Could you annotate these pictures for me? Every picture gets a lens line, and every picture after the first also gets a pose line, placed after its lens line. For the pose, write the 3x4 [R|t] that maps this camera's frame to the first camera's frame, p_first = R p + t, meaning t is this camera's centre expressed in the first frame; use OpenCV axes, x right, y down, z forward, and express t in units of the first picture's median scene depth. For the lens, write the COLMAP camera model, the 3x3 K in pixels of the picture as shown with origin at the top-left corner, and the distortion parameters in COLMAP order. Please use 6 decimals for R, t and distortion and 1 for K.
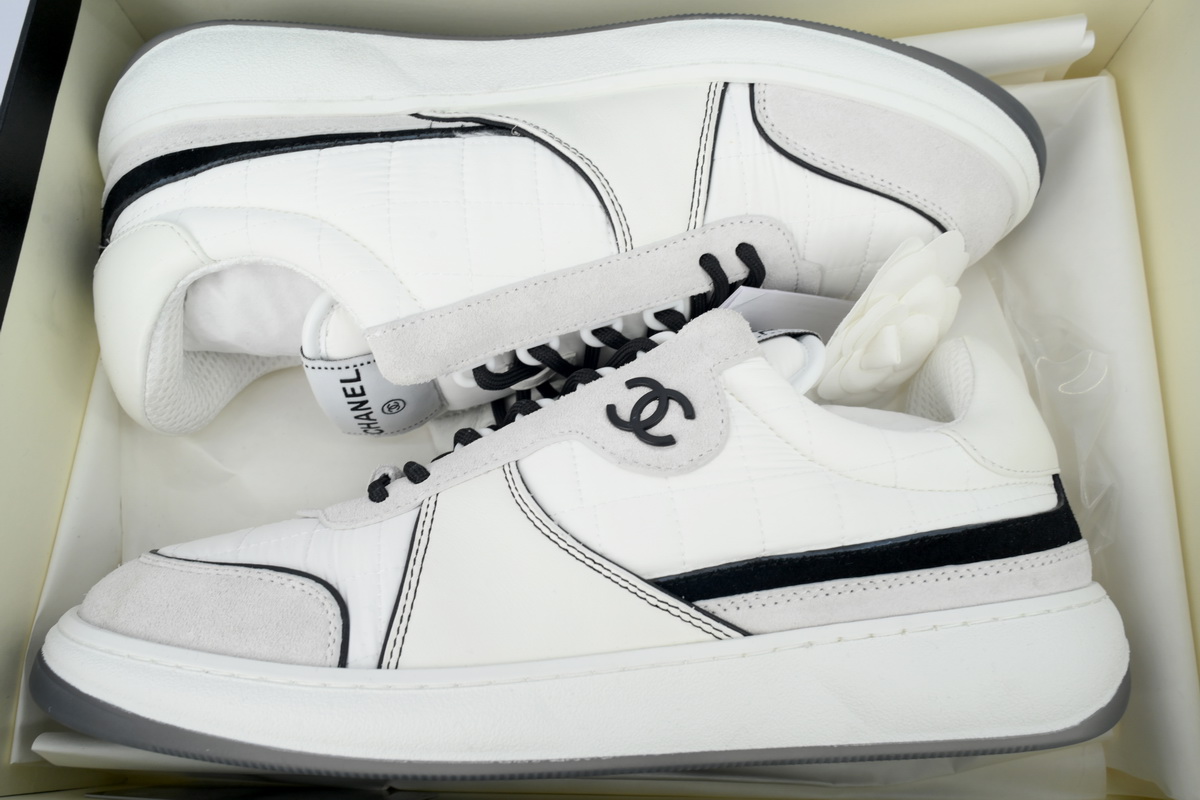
lens RADIAL K [[956.4, 0, 595.2], [0, 956.4, 398.1], [0, 0, 1]] dist [0.008969, 0.001879]
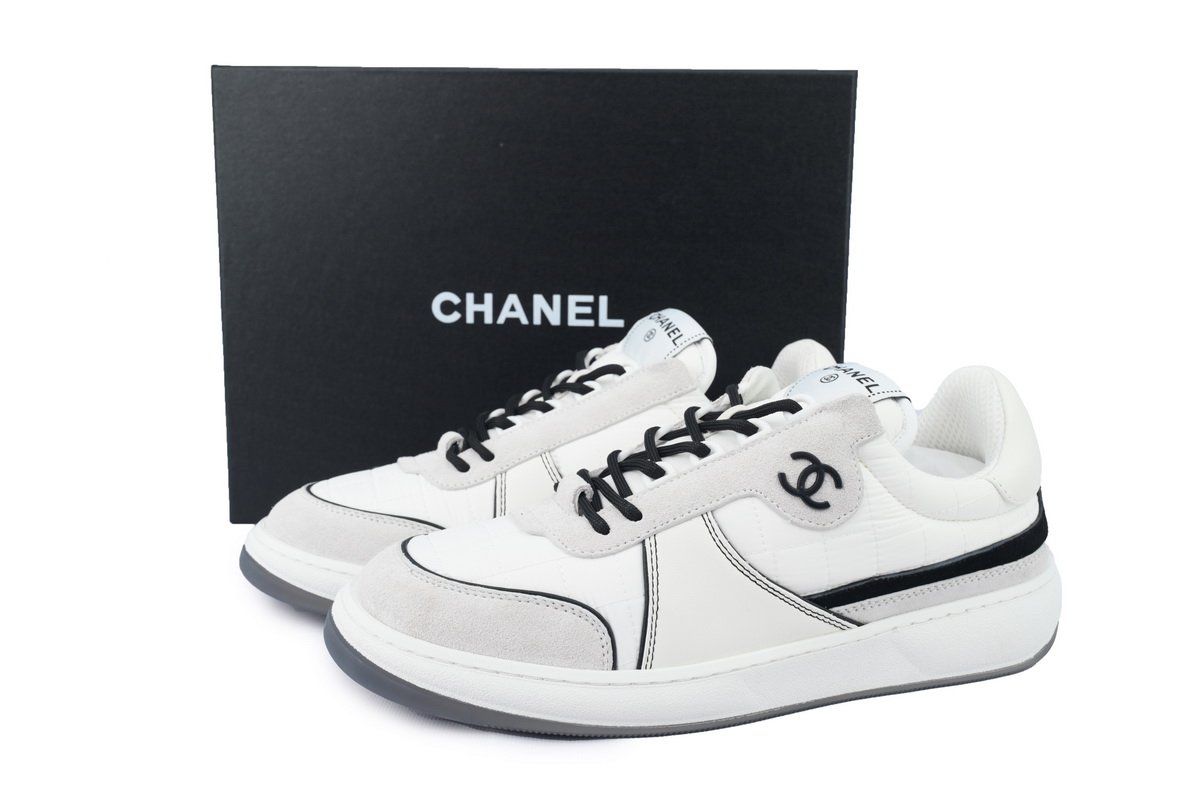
lens RADIAL K [[1101.8, 0, 605.5], [0, 1101.8, 401.7], [0, 0, 1]] dist [0.097059, 0.000000]
pose [[0.964902, -0.015829, 0.262133, -0.682118], [-0.088105, 0.920817, 0.379914, -0.709008], [-0.247390, -0.389675, 0.887103, -0.334761]]
